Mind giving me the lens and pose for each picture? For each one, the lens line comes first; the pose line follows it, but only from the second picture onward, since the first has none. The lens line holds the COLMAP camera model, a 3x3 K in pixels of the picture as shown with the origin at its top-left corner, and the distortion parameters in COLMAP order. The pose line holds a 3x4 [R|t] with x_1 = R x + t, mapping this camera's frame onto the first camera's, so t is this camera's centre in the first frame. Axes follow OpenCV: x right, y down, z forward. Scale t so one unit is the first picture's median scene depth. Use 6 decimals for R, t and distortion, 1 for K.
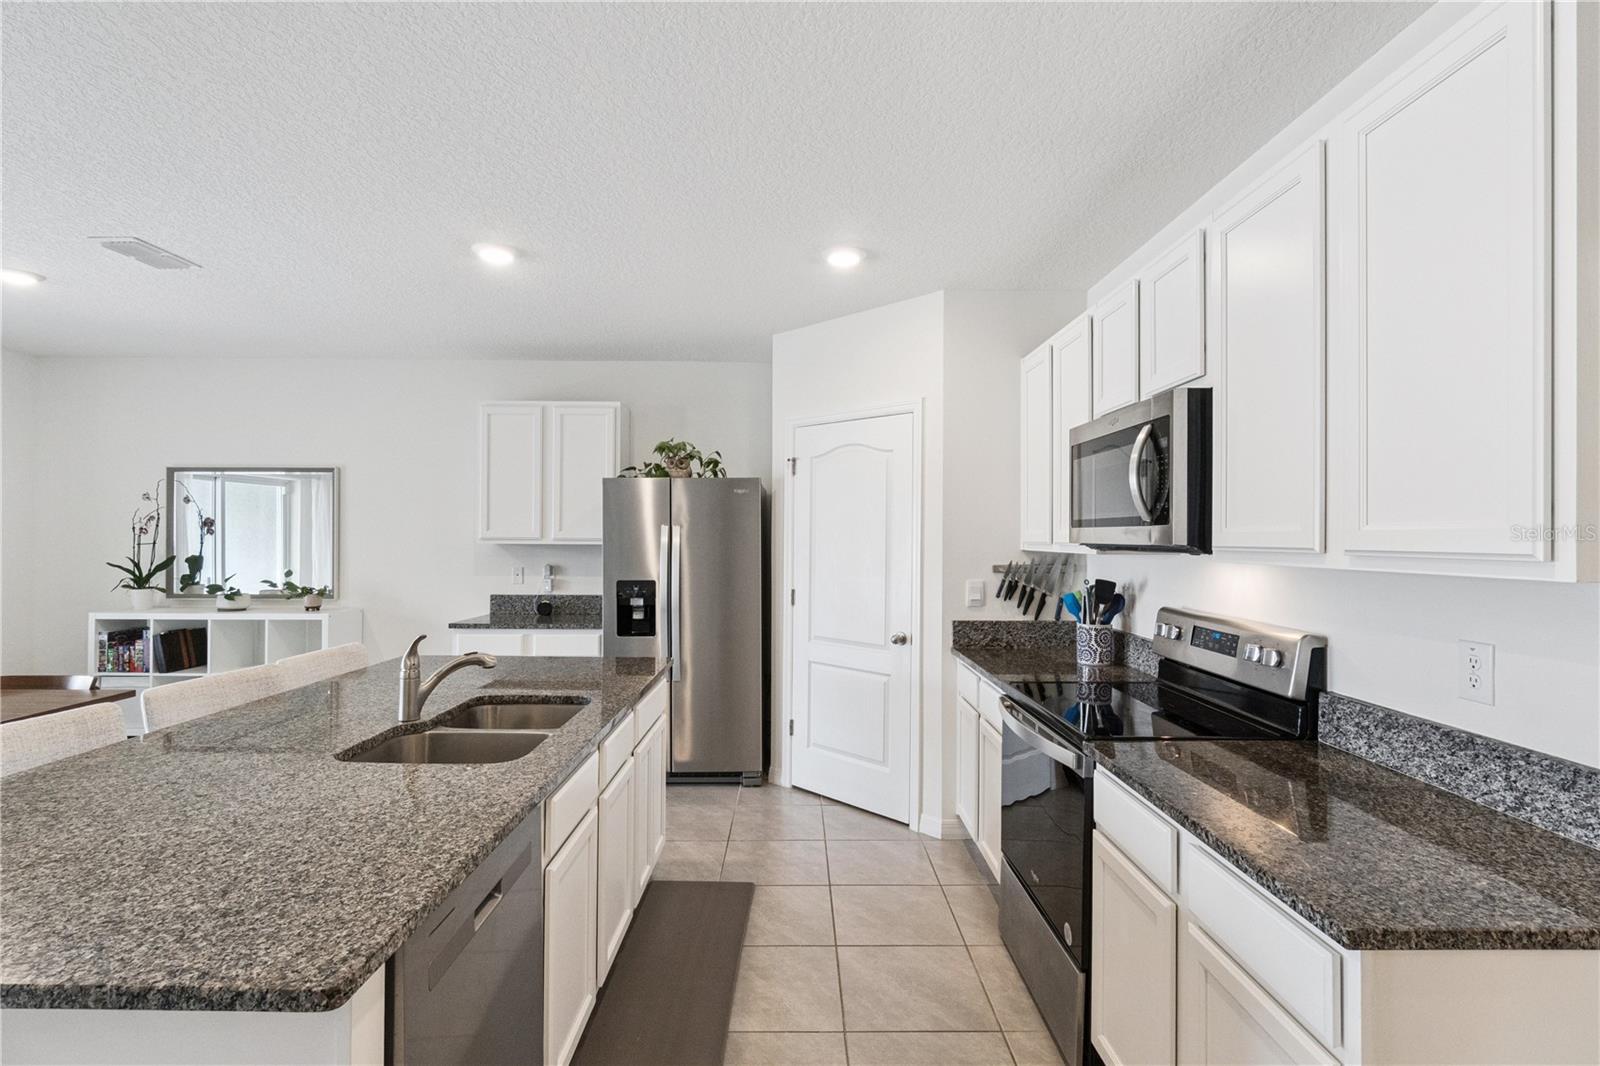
lens RADIAL K [[753.7, 0, 794.9], [0, 753.7, 534.5], [0, 0, 1]] dist [-0.006455, -0.000034]
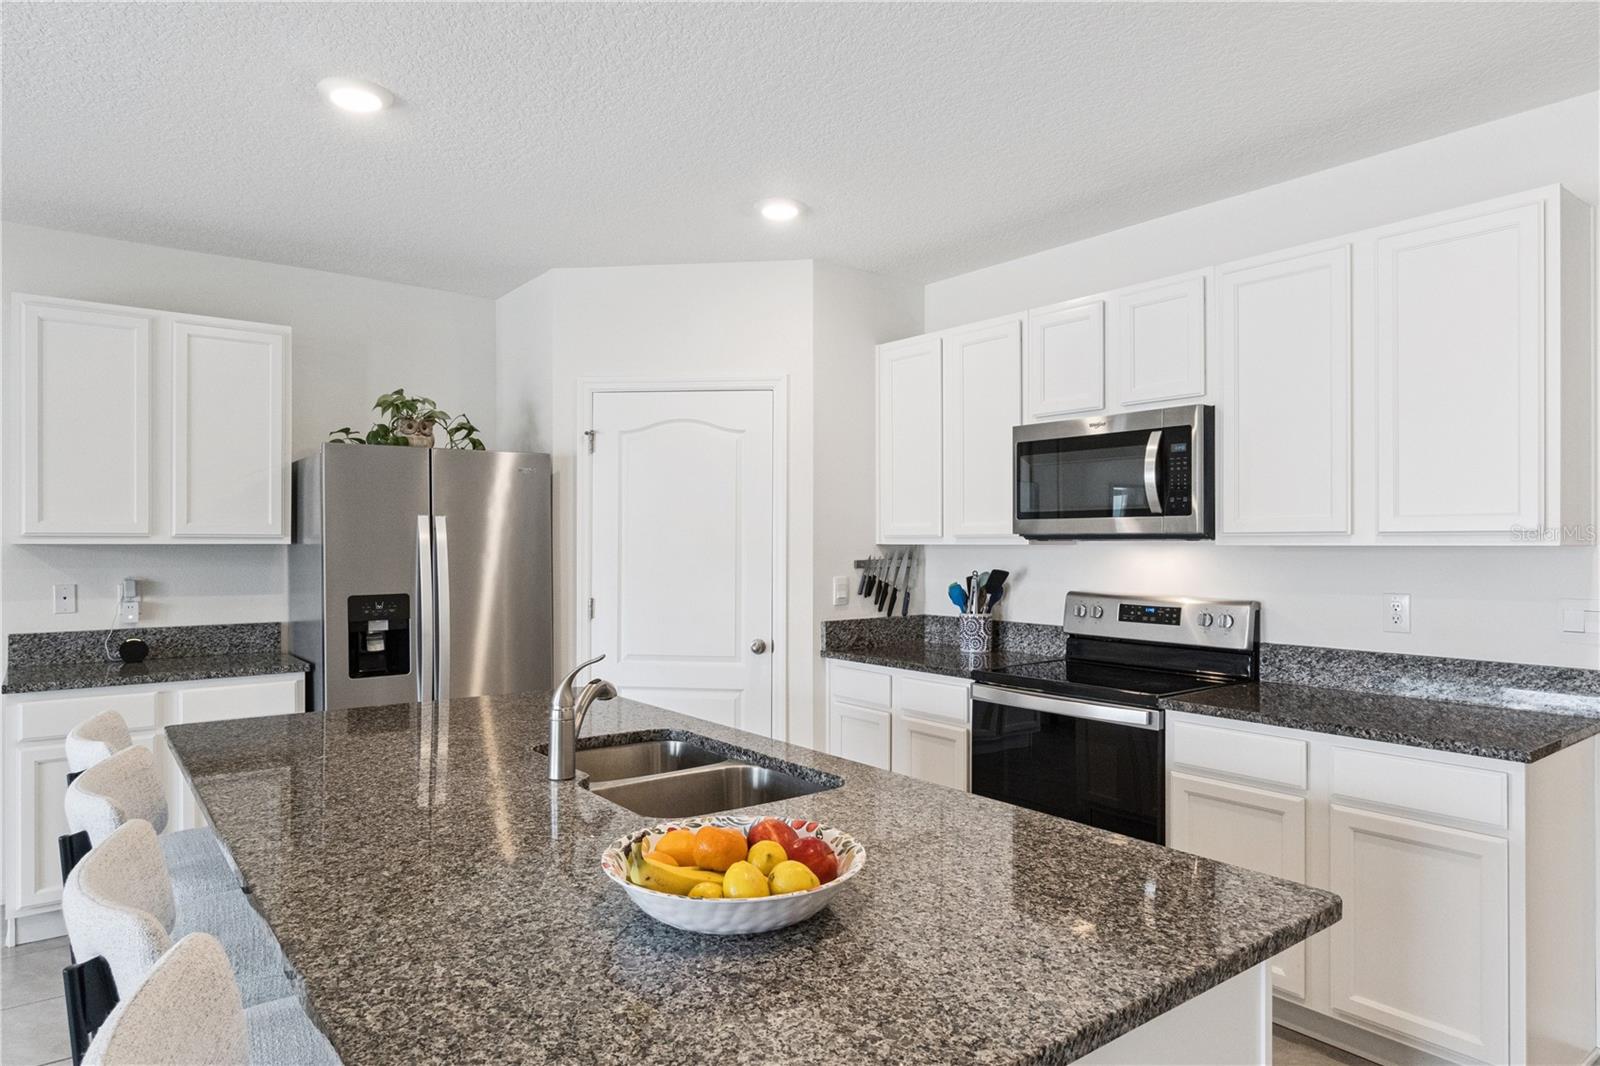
lens RADIAL K [[971.7, 0, 800.2], [0, 971.7, 541.5], [0, 0, 1]] dist [-0.009341, 0.002260]
pose [[0.790243, -0.005029, 0.612773, -0.508228], [0.002645, 0.999985, 0.004795, 0.010400], [-0.612788, -0.002169, 0.790244, 0.076900]]
